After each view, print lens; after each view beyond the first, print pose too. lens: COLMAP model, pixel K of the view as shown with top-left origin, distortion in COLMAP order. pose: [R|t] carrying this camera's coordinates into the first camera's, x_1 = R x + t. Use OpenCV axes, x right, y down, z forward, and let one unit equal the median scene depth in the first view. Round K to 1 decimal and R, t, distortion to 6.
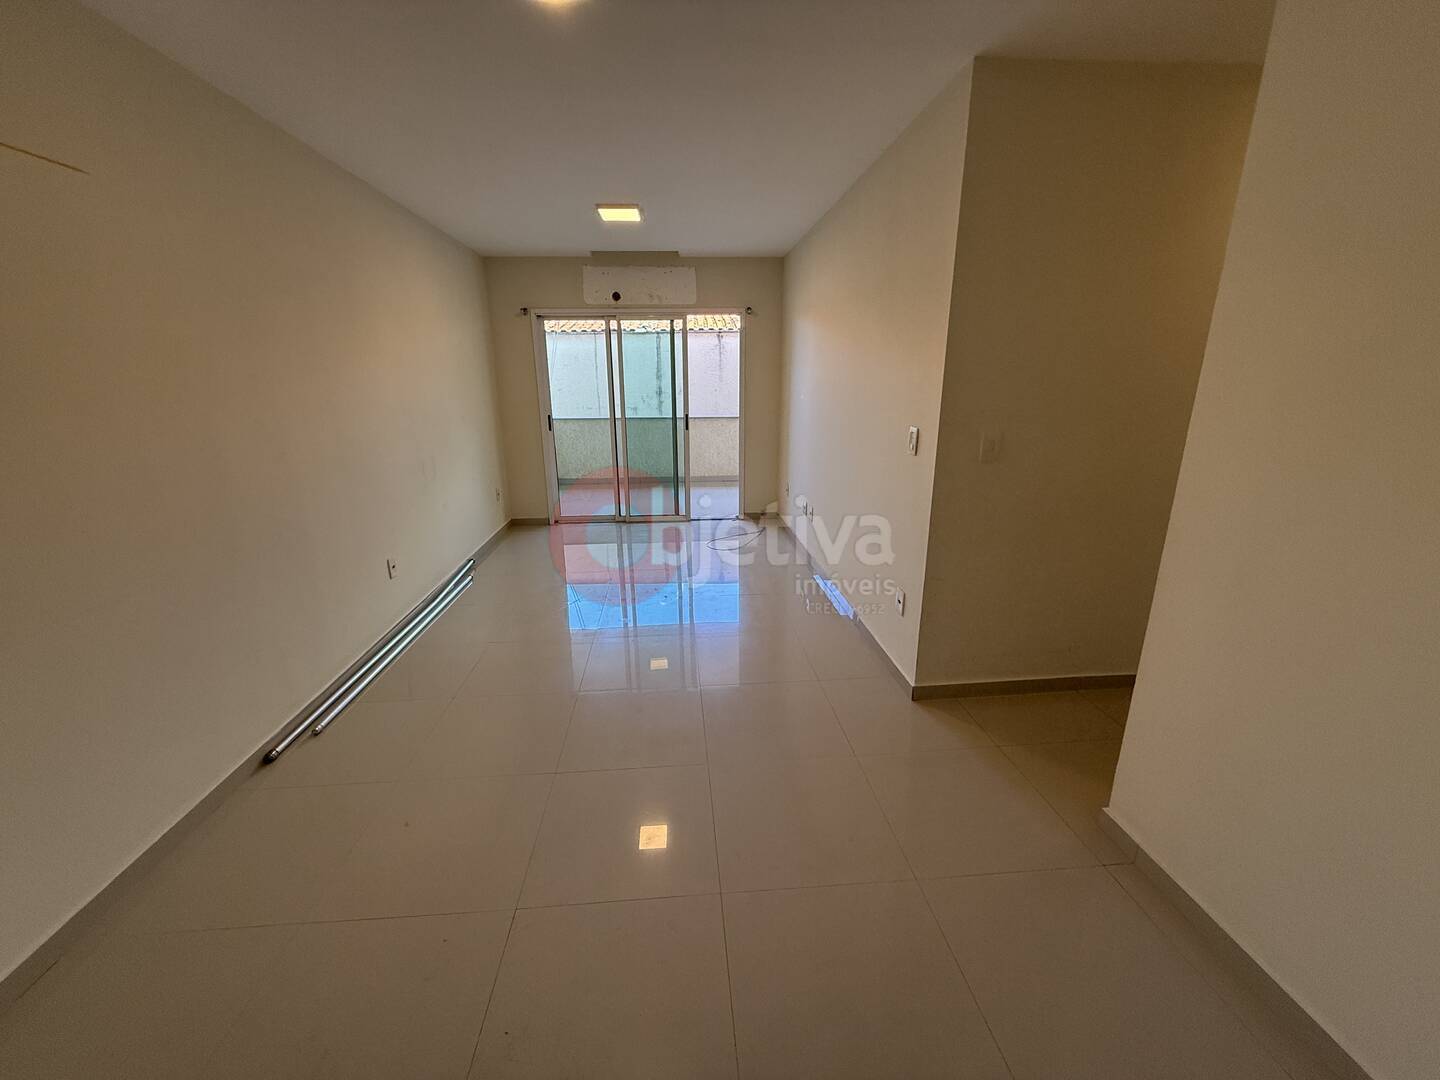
lens RADIAL K [[574.2, 0, 711.0], [0, 574.2, 543.7], [0, 0, 1]] dist [0.001469, -0.000511]
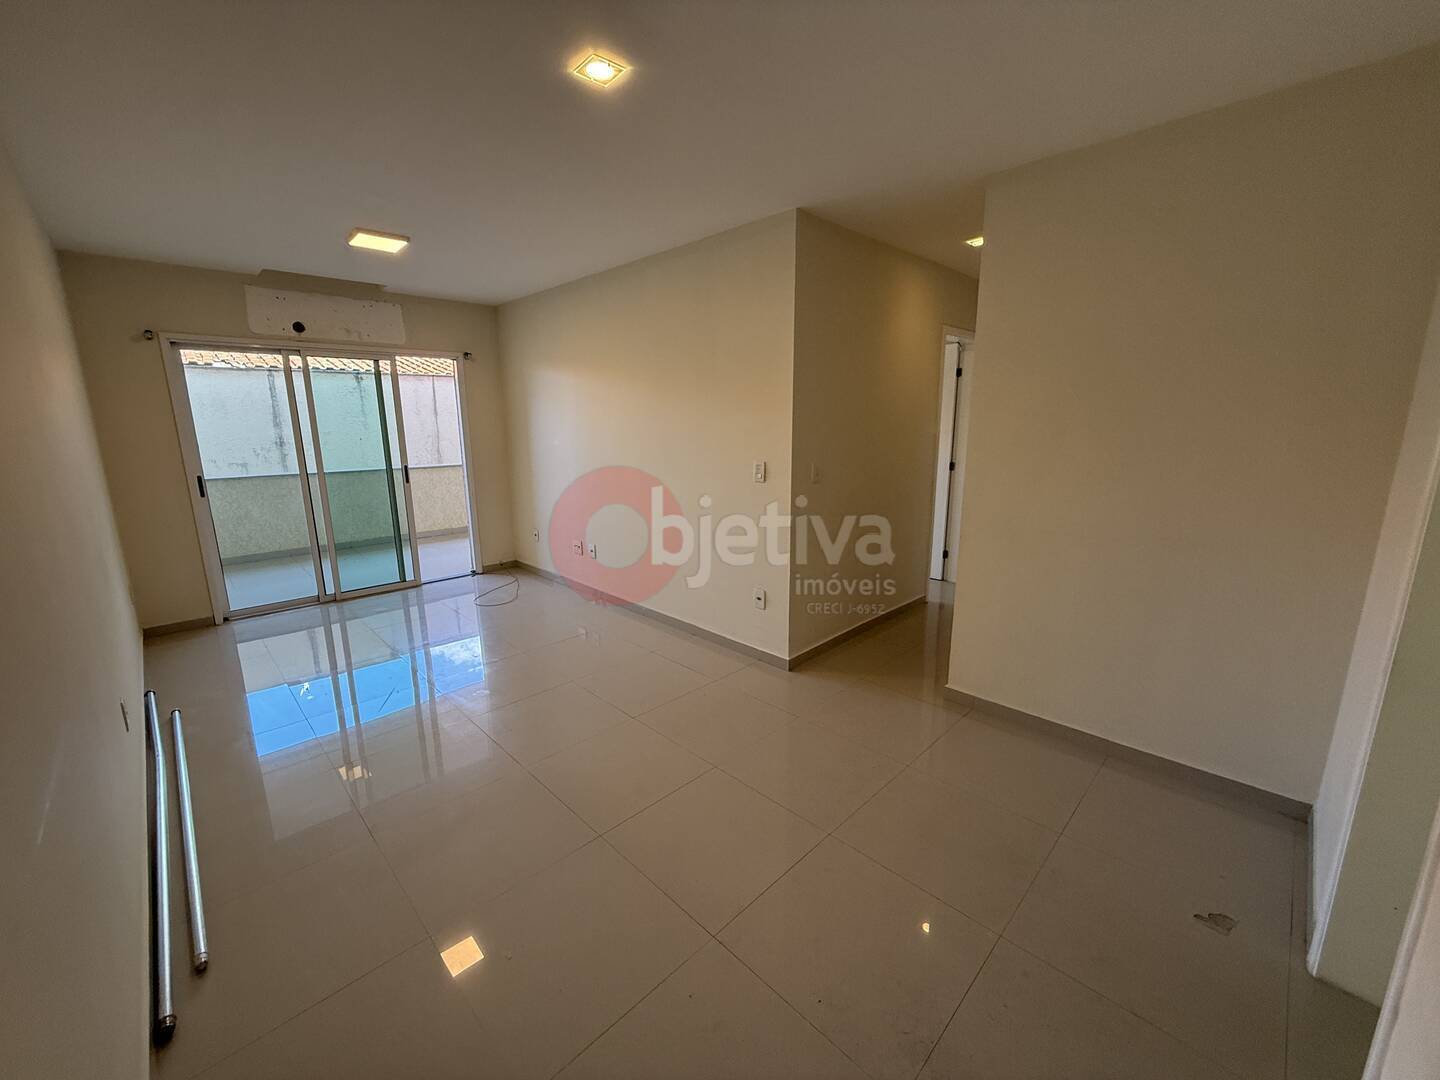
lens RADIAL K [[574.2, 0, 713.7], [0, 574.2, 544.4], [0, 0, 1]] dist [0.001469, -0.000511]
pose [[0.762611, -0.136695, 0.632249, -0.262721], [0.183799, 0.982921, -0.009184, -0.011151], [-0.620195, 0.123210, 0.774711, 0.038242]]
